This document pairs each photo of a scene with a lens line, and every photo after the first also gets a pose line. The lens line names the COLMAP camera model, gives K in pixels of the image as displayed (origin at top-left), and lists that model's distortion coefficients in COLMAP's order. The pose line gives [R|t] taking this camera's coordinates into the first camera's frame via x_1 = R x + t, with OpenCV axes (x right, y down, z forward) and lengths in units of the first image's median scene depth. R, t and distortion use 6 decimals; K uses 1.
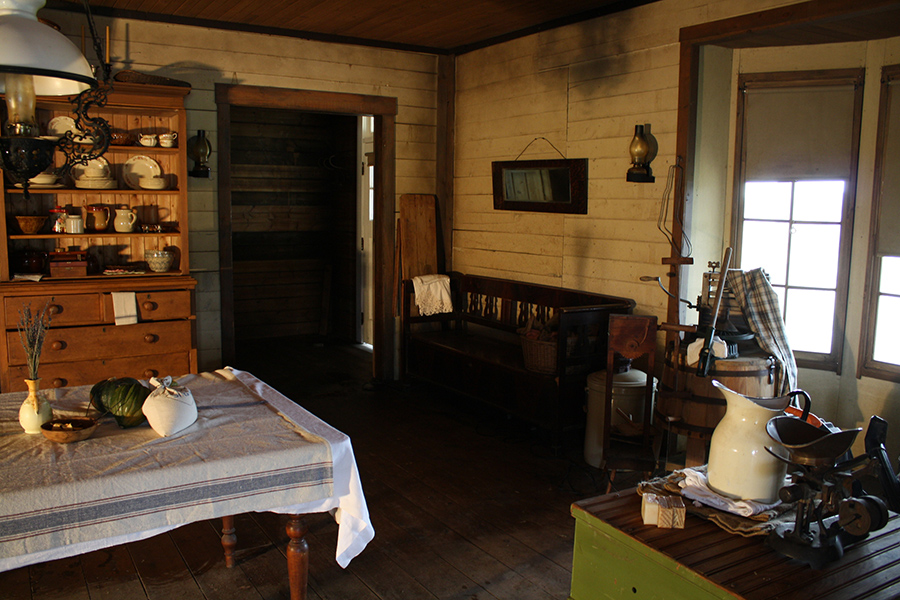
lens RADIAL K [[763.8, 0, 449.2], [0, 763.8, 298.5], [0, 0, 1]] dist [-0.084106, 0.007026]
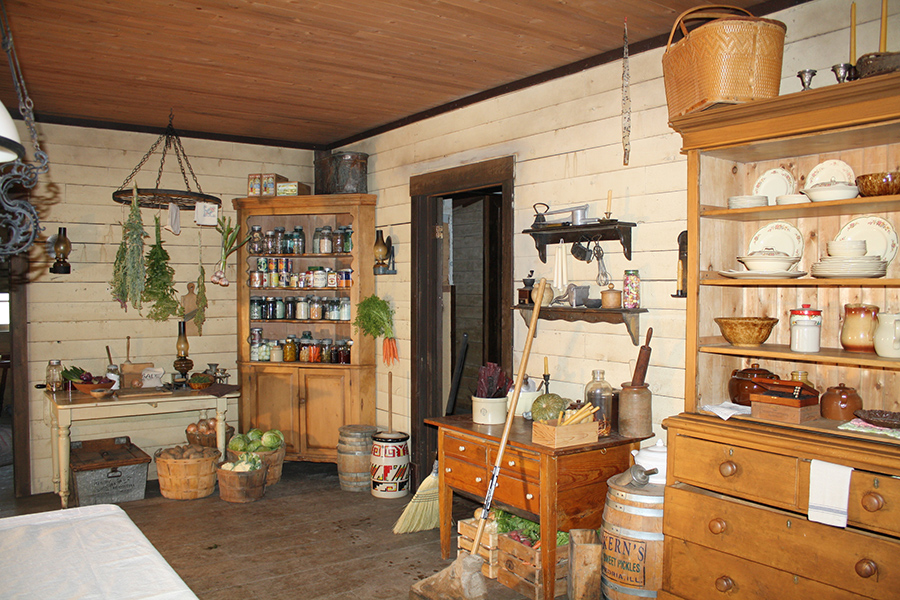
lens RADIAL K [[763.8, 0, 449.5], [0, 763.8, 299.6], [0, 0, 1]] dist [-0.084106, 0.007026]
pose [[0.054420, 0.003951, -0.998510, 0.092449], [-0.132920, 0.991121, -0.003322, -0.088089], [0.989632, 0.132903, 0.054462, 0.673784]]
